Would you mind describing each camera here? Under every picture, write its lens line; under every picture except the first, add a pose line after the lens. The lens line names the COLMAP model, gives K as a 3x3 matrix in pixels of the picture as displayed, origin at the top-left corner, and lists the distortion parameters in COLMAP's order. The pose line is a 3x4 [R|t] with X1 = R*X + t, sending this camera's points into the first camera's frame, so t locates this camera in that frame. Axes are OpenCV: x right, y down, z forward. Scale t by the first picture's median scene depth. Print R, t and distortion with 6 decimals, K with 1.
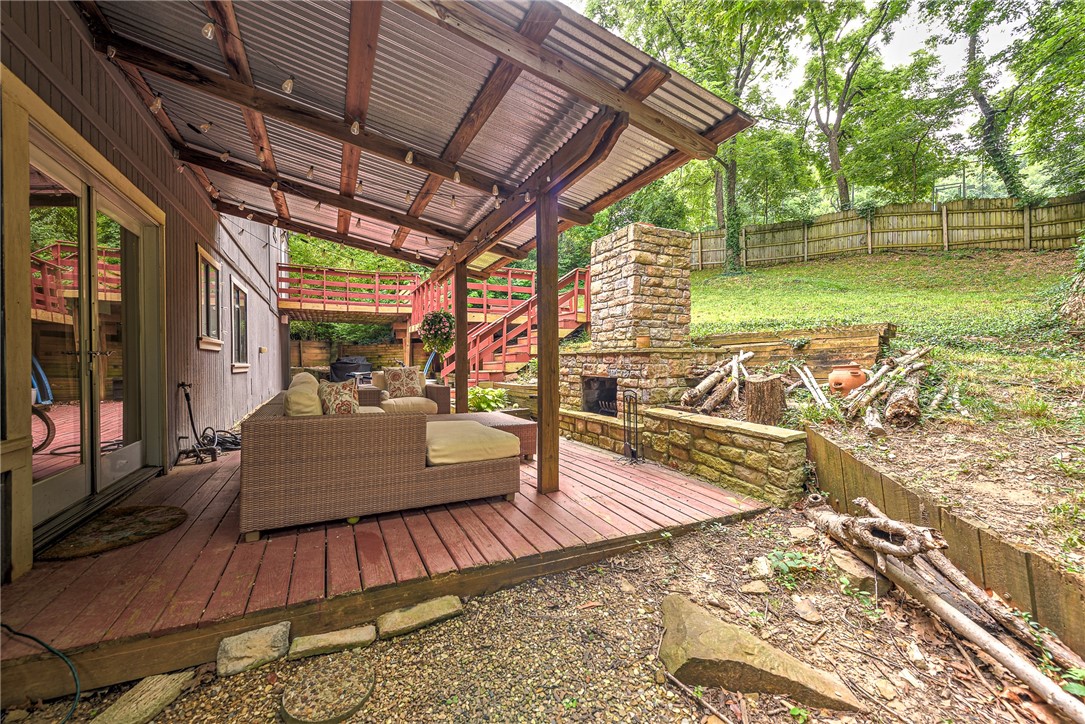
lens RADIAL K [[427.6, 0, 533.4], [0, 427.6, 362.9], [0, 0, 1]] dist [0.006148, -0.002589]
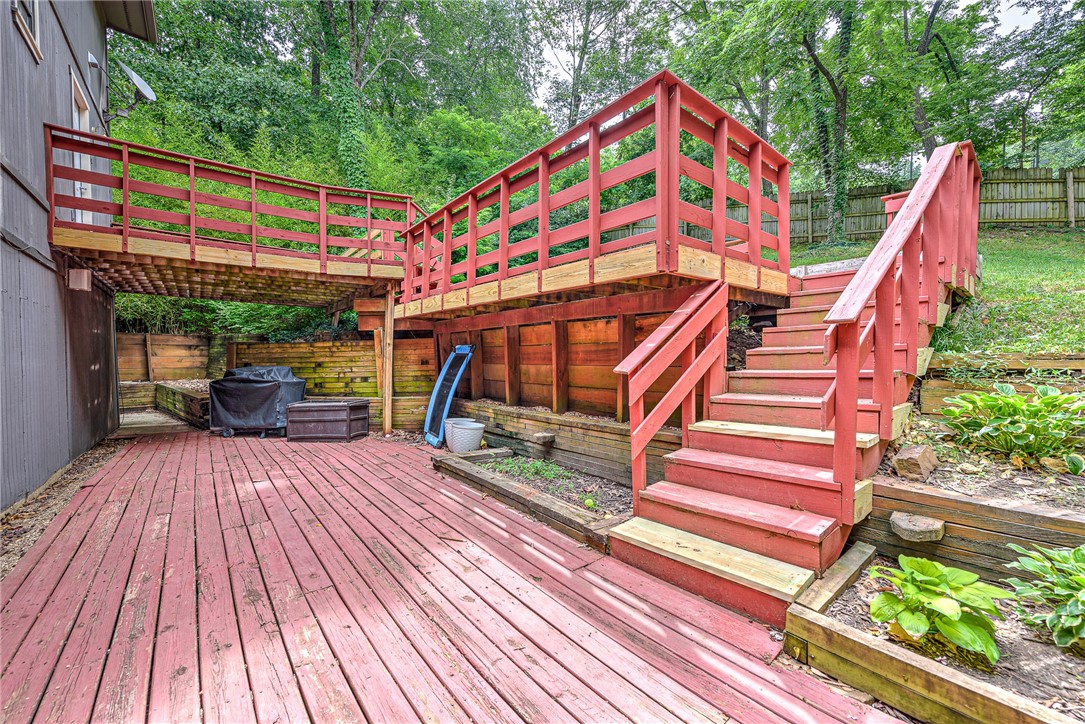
lens RADIAL K [[427.6, 0, 536.5], [0, 427.6, 366.3], [0, 0, 1]] dist [0.006148, -0.002589]
pose [[0.977460, -0.009368, 0.210912, -0.219938], [0.005451, 0.999802, 0.019144, -0.022675], [-0.211050, -0.017563, 0.977317, 0.457161]]
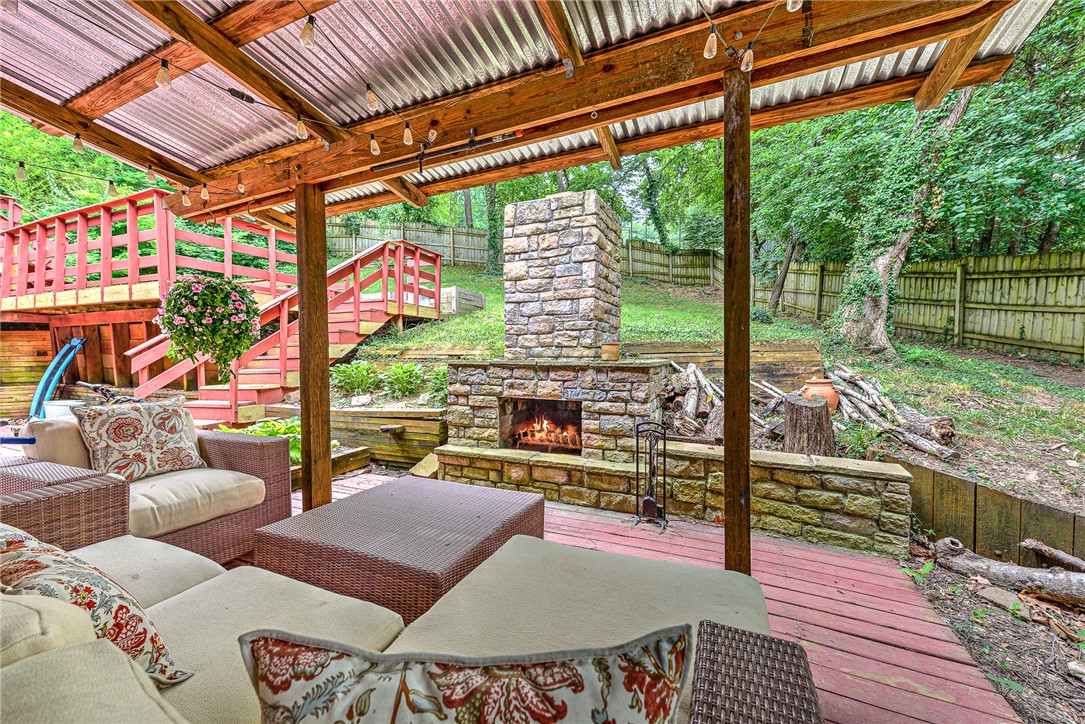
lens RADIAL K [[427.6, 0, 545.2], [0, 427.6, 359.7], [0, 0, 1]] dist [0.006148, -0.002589]
pose [[0.767086, -0.005188, 0.641524, -0.105588], [0.001755, 0.999981, 0.005989, -0.013065], [-0.641542, -0.003469, 0.767080, 0.167143]]
